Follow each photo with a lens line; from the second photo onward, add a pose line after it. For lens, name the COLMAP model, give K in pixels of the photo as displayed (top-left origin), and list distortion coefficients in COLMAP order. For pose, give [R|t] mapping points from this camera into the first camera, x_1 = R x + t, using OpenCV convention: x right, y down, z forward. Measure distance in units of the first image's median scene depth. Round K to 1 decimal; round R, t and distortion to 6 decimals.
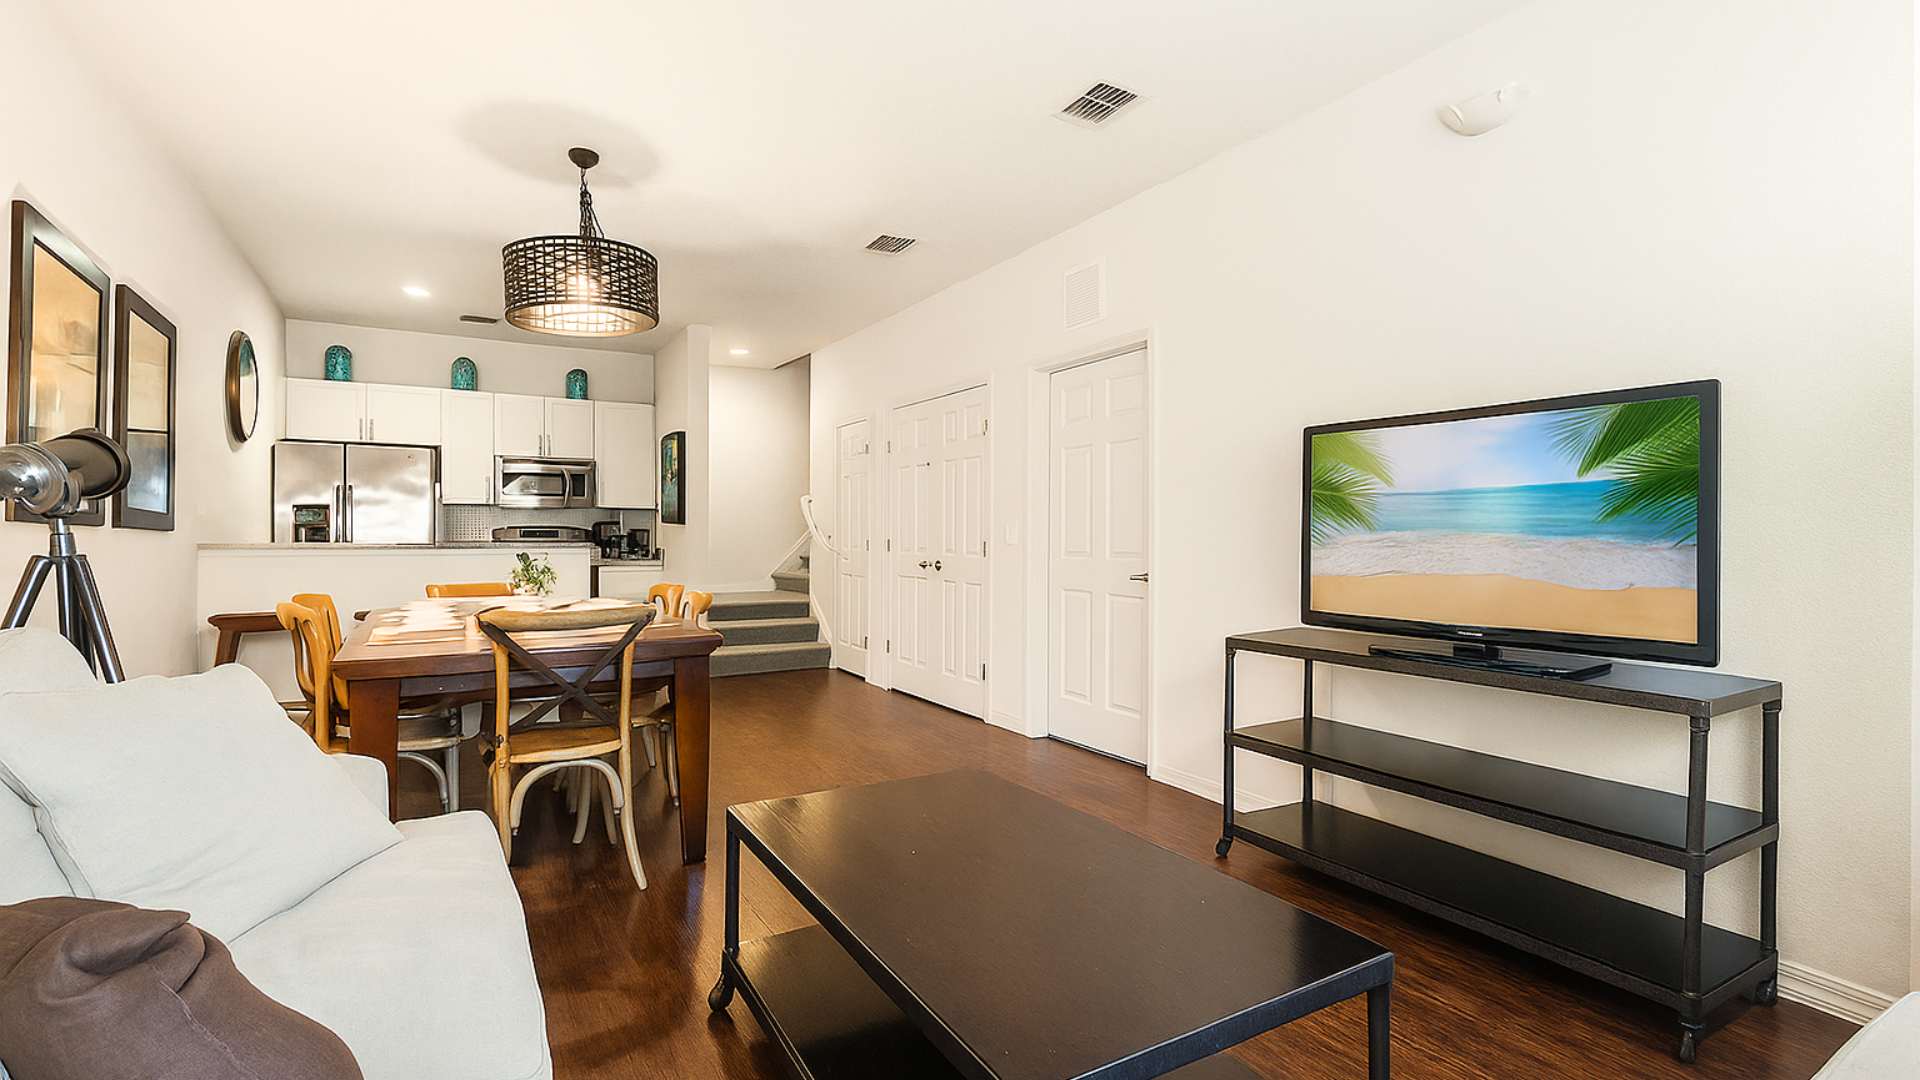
lens RADIAL K [[853.6, 0, 953.7], [0, 853.6, 534.6], [0, 0, 1]] dist [-0.003872, -0.000230]
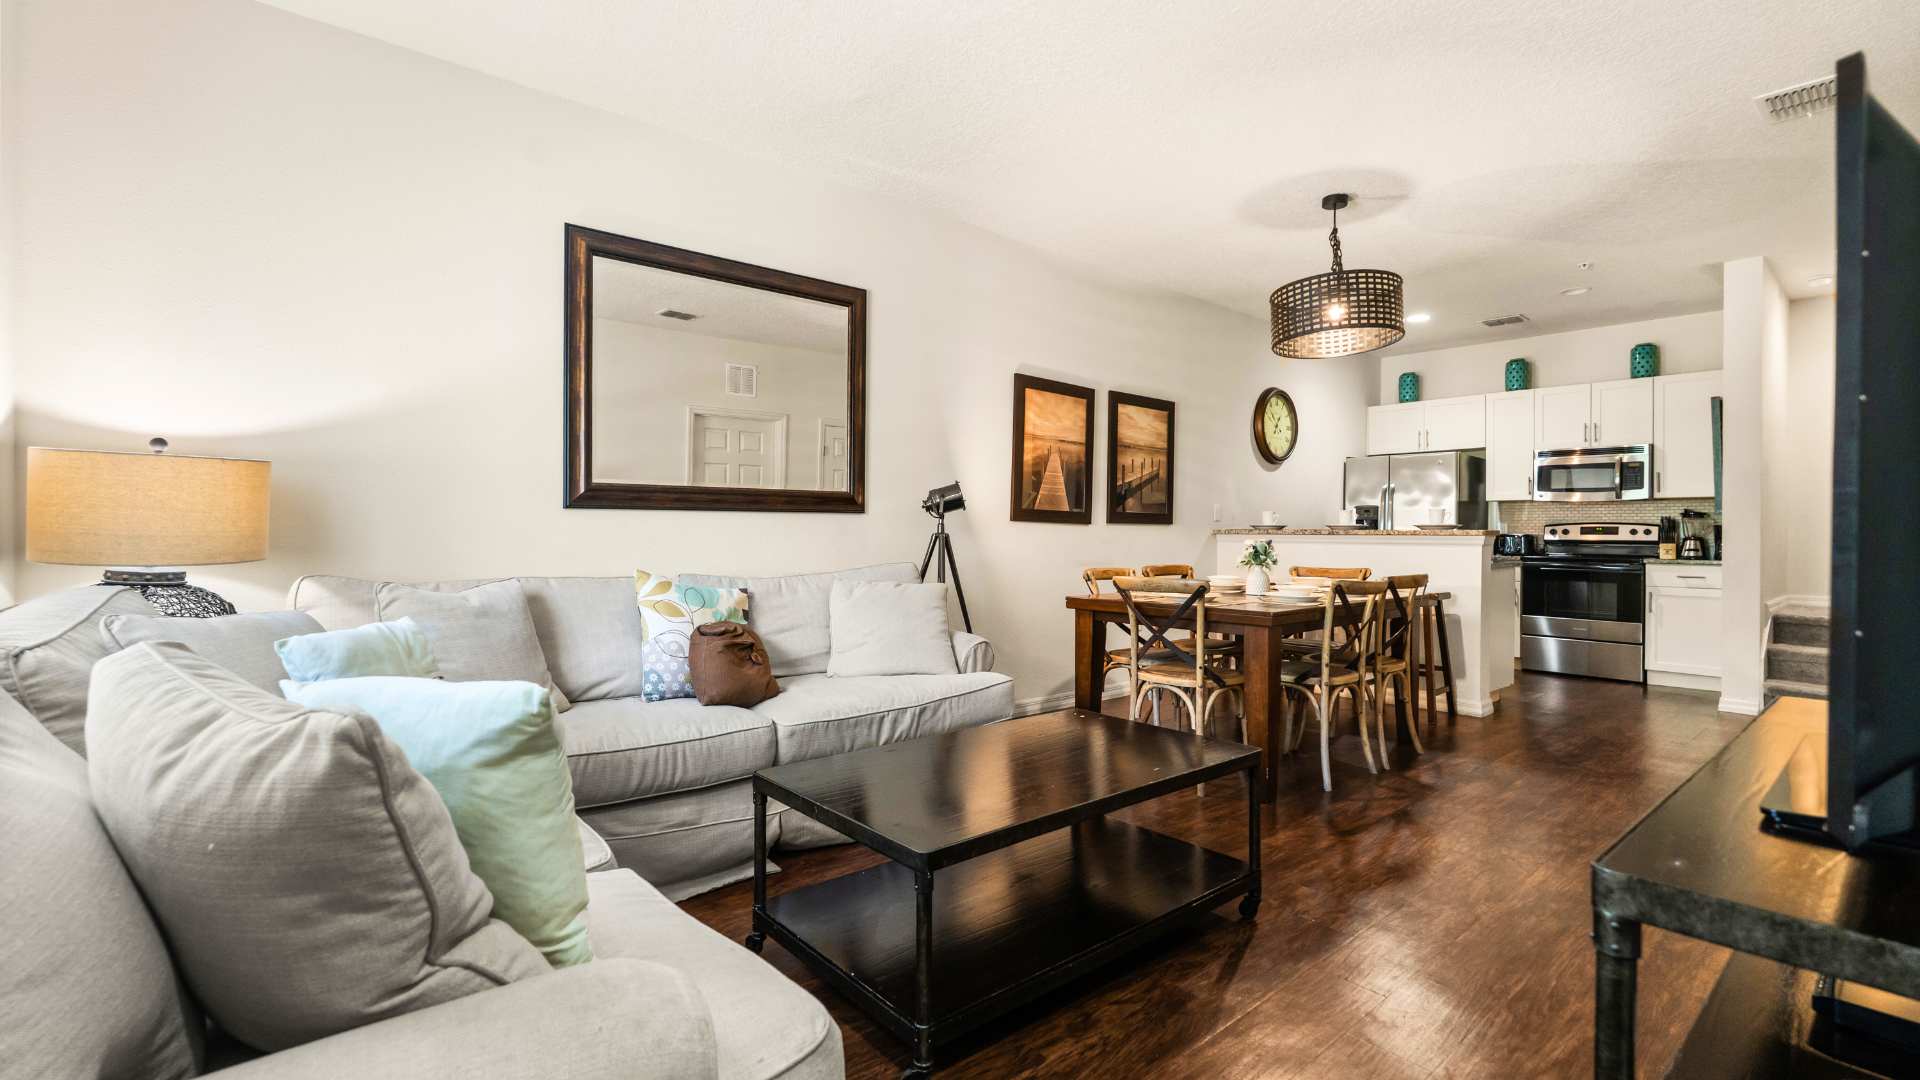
lens RADIAL K [[853.6, 0, 961.2], [0, 853.6, 545.0], [0, 0, 1]] dist [-0.003872, -0.000230]
pose [[0.178937, 0.016365, -0.983724, 0.607213], [-0.002324, 0.999866, 0.016211, 0.006159], [0.983858, -0.000614, 0.178951, 0.279193]]
